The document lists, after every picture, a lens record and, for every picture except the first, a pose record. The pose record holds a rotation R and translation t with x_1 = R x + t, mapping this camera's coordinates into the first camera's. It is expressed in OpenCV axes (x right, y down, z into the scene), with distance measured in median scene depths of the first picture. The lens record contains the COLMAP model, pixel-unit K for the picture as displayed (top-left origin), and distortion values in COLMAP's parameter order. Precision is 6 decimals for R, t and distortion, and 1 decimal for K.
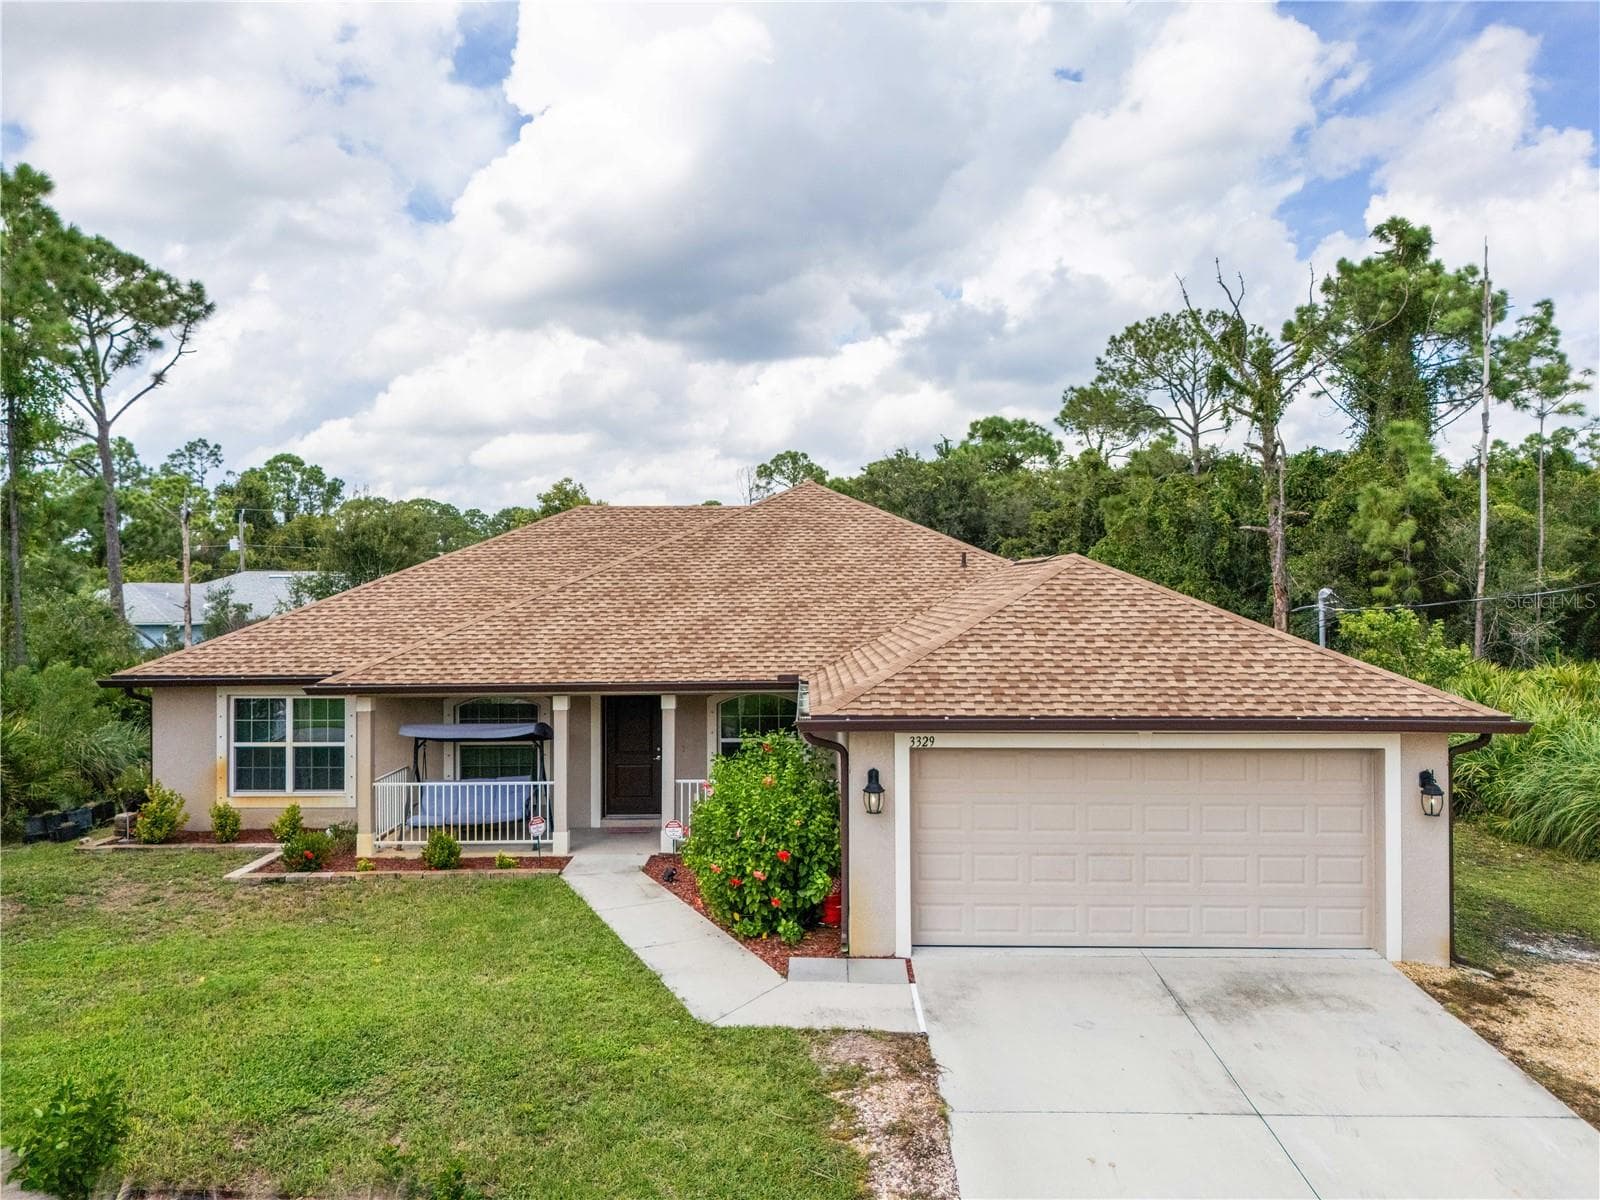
lens RADIAL K [[1173.2, 0, 793.7], [0, 1173.2, 596.6], [0, 0, 1]] dist [0.060533, -0.048842]
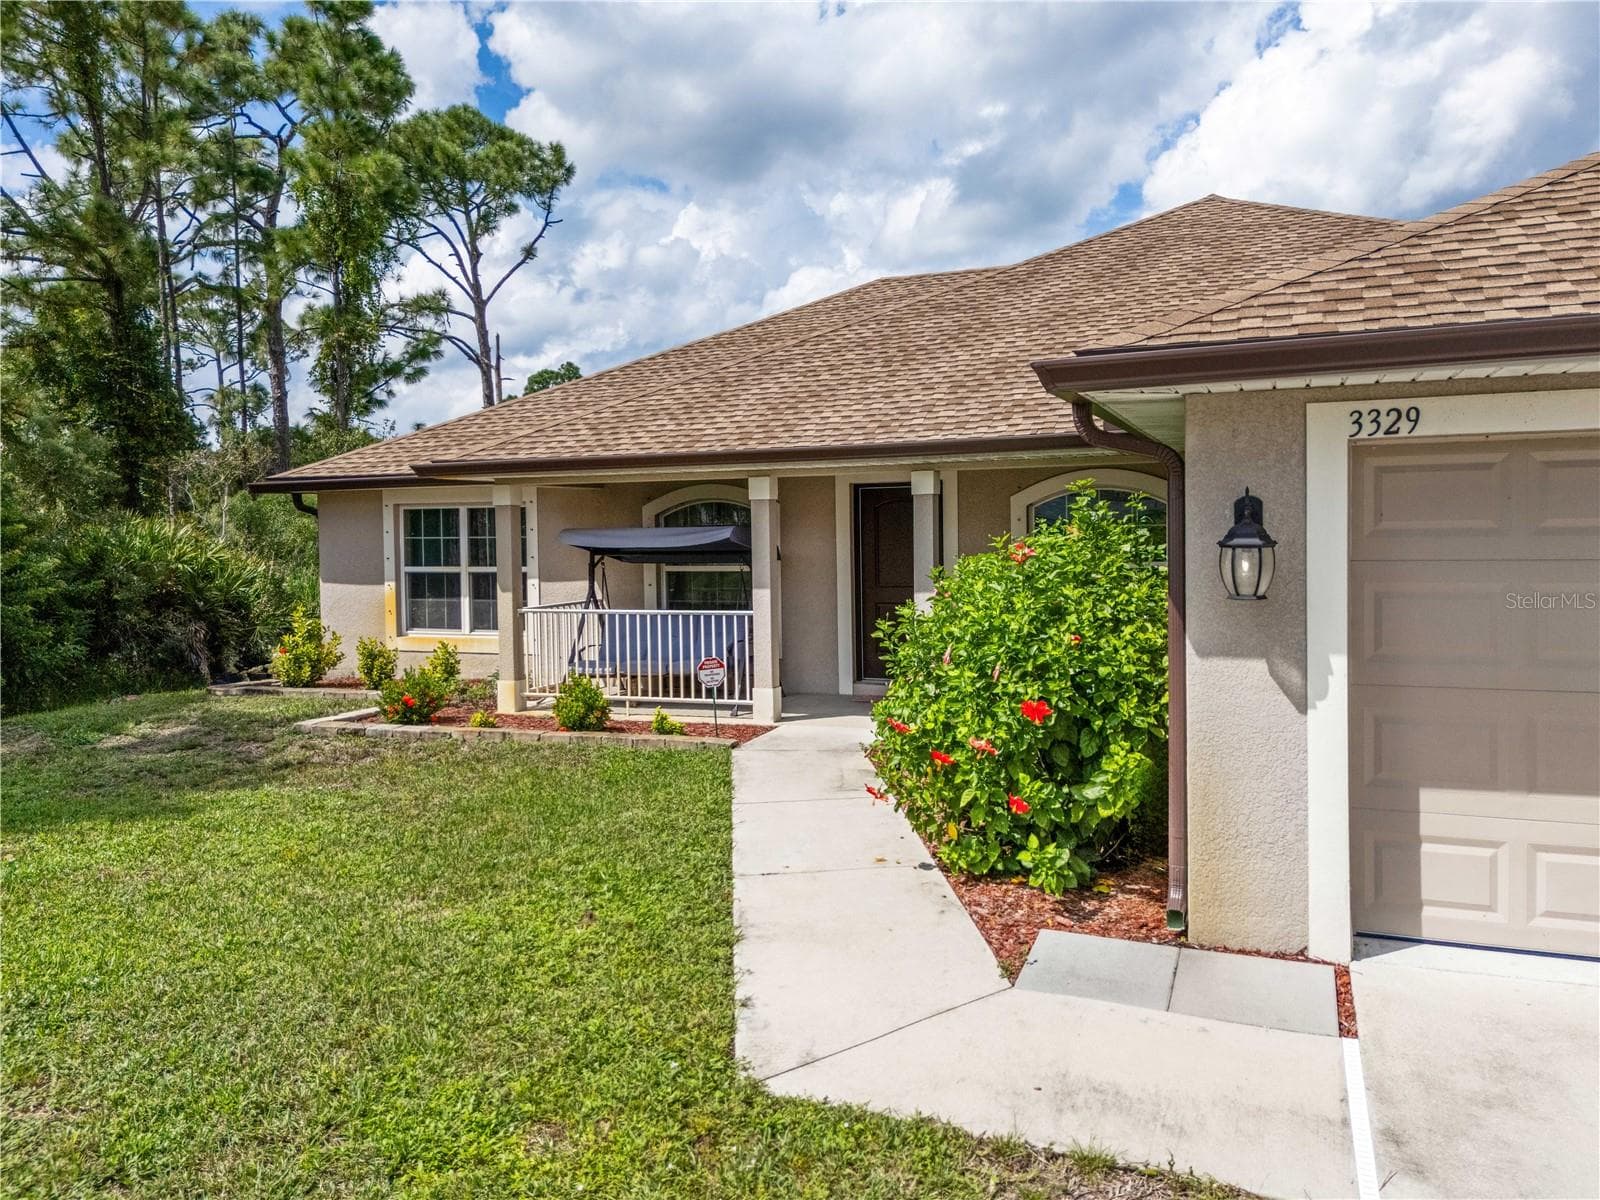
lens RADIAL K [[1188.8, 0, 803.8], [0, 1188.8, 569.8], [0, 0, 1]] dist [0.082321, -0.084664]
pose [[0.935632, 0.000264, -0.352977, 0.054253], [0.012095, 0.999389, 0.032807, 0.120635], [0.352769, -0.034965, 0.935057, 0.427790]]
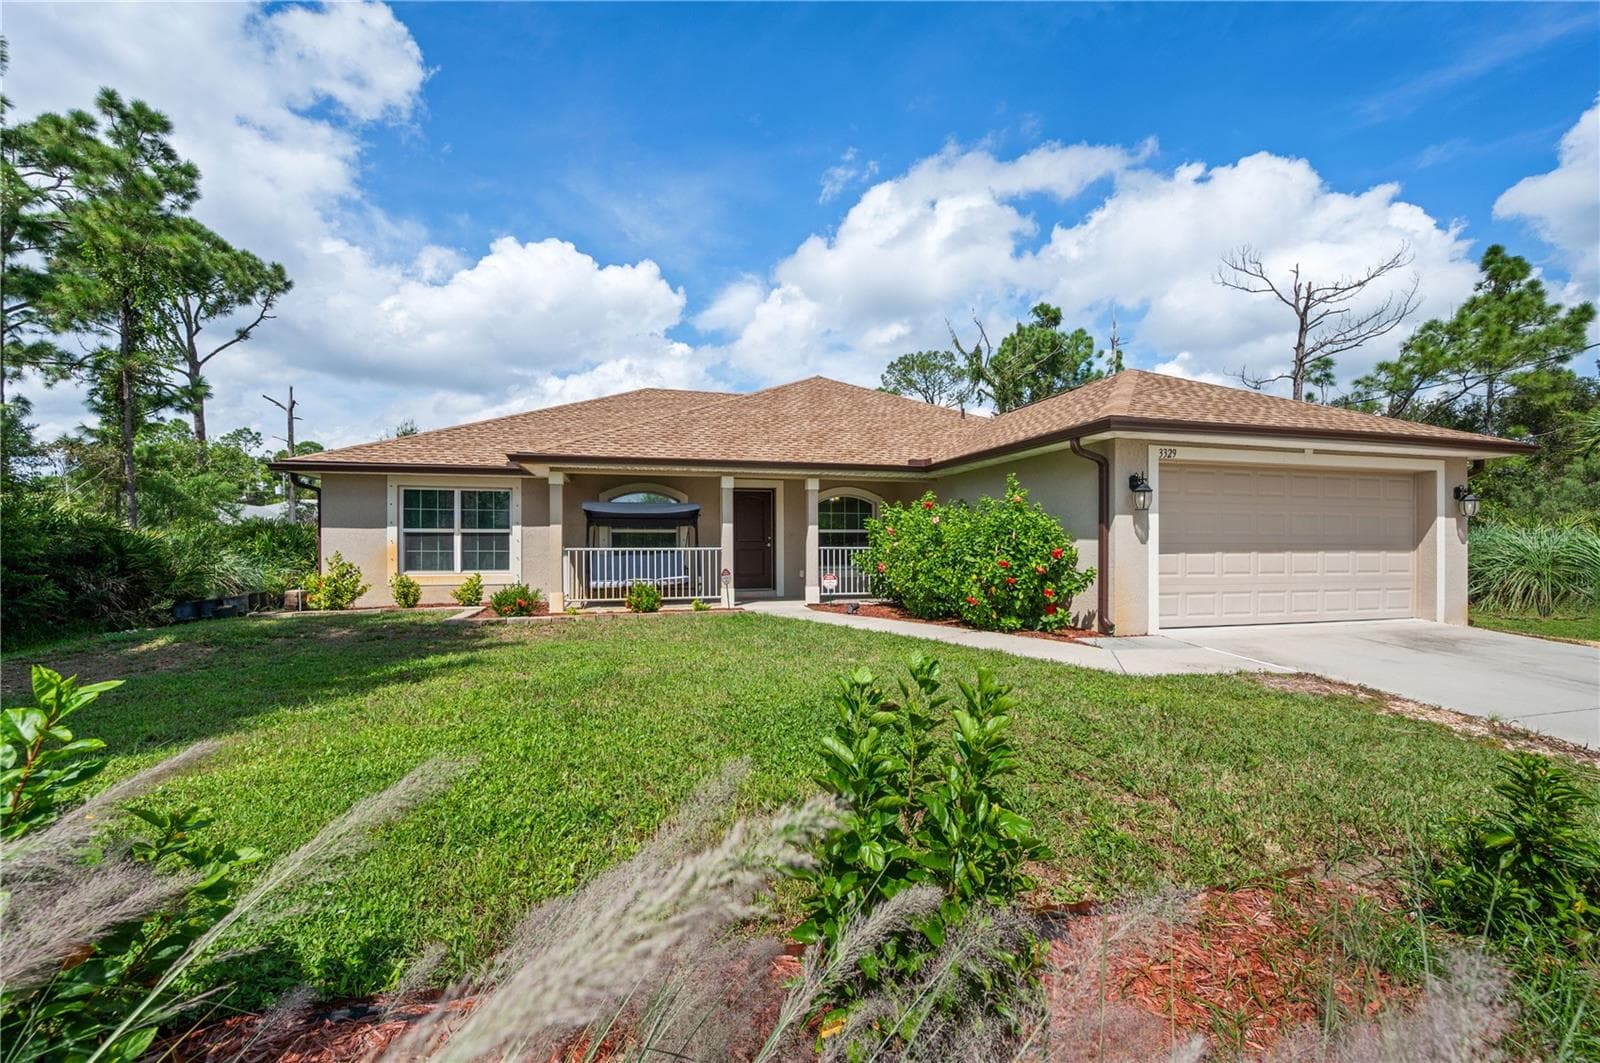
lens RADIAL K [[632.1, 0, 800.7], [0, 632.1, 551.7], [0, 0, 1]] dist [-0.000867, -0.000089]
pose [[0.963033, 0.000154, 0.269383, -0.318054], [-0.000248, 1.000000, 0.000315, 0.170711], [-0.269383, -0.000370, 0.963033, 0.376240]]
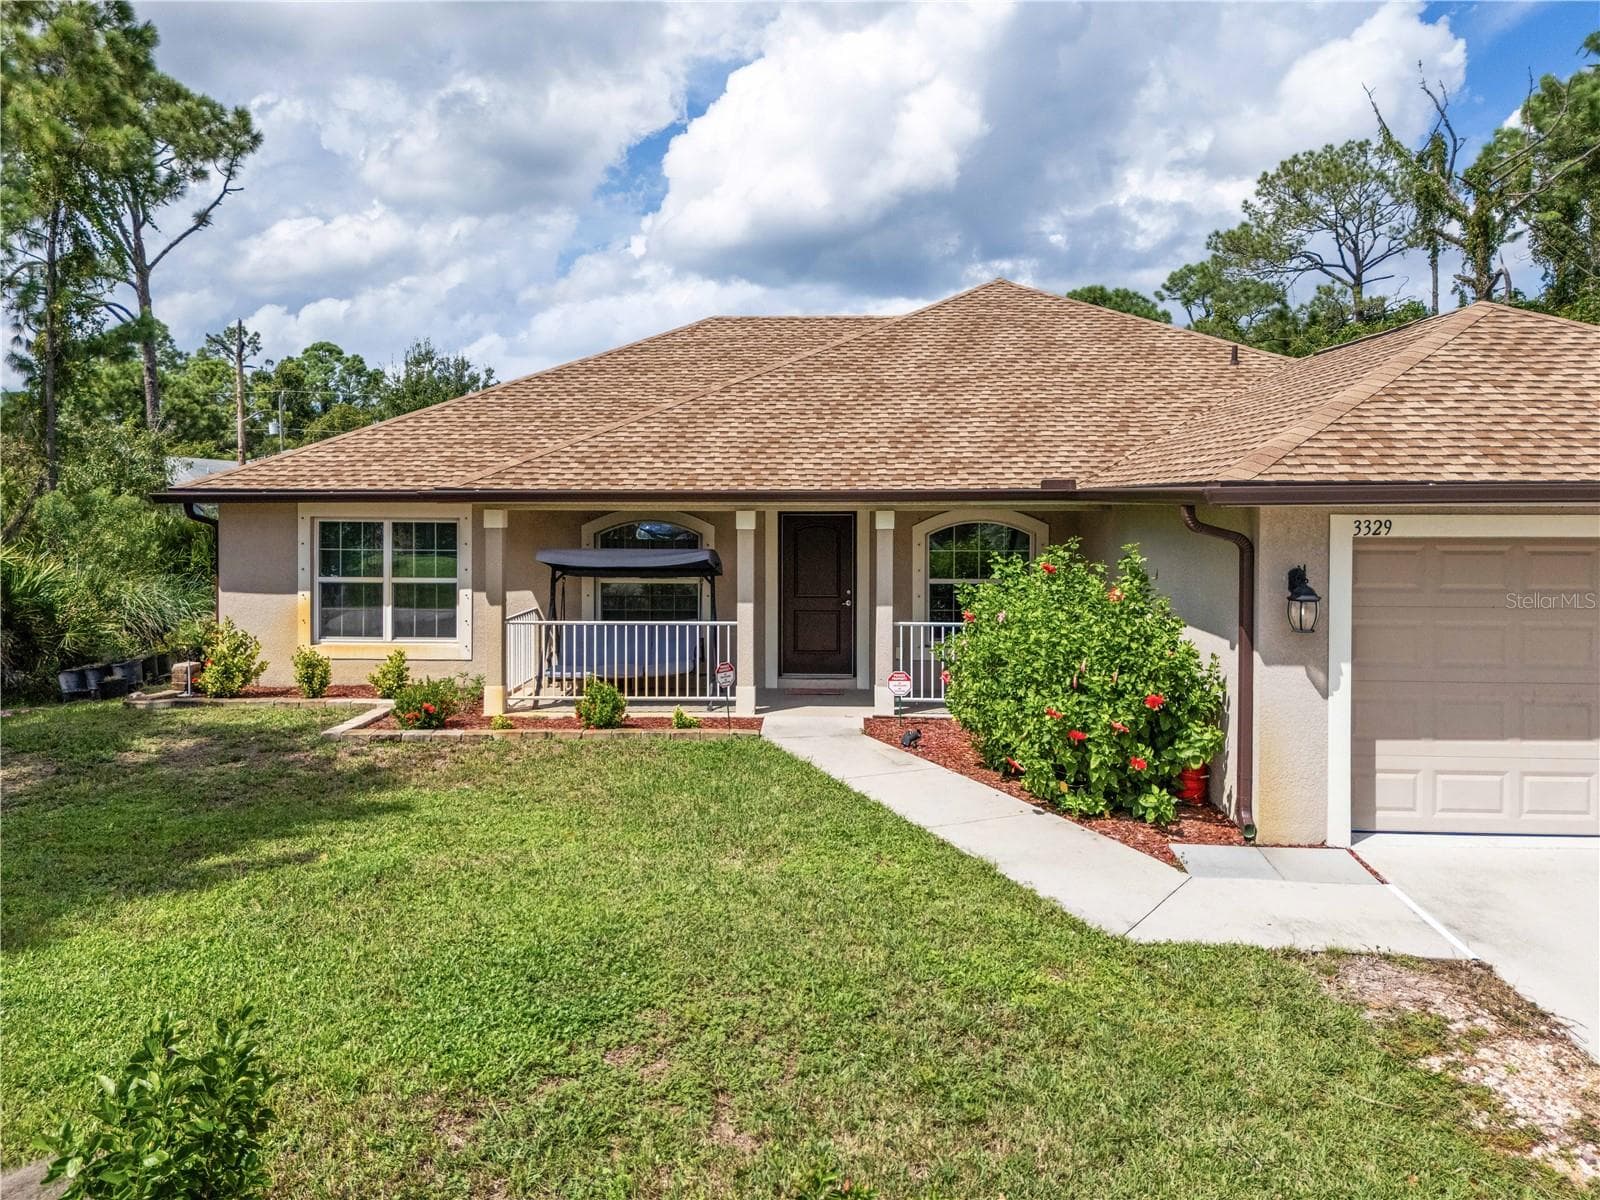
lens RADIAL K [[1200.4, 0, 797.0], [0, 1200.4, 524.6], [0, 0, 1]] dist [0.060379, -0.046420]
pose [[0.999634, 0.006038, -0.026367, -0.152937], [-0.005658, 0.999880, 0.014449, 0.087449], [0.026451, -0.014294, 0.999548, 0.231861]]
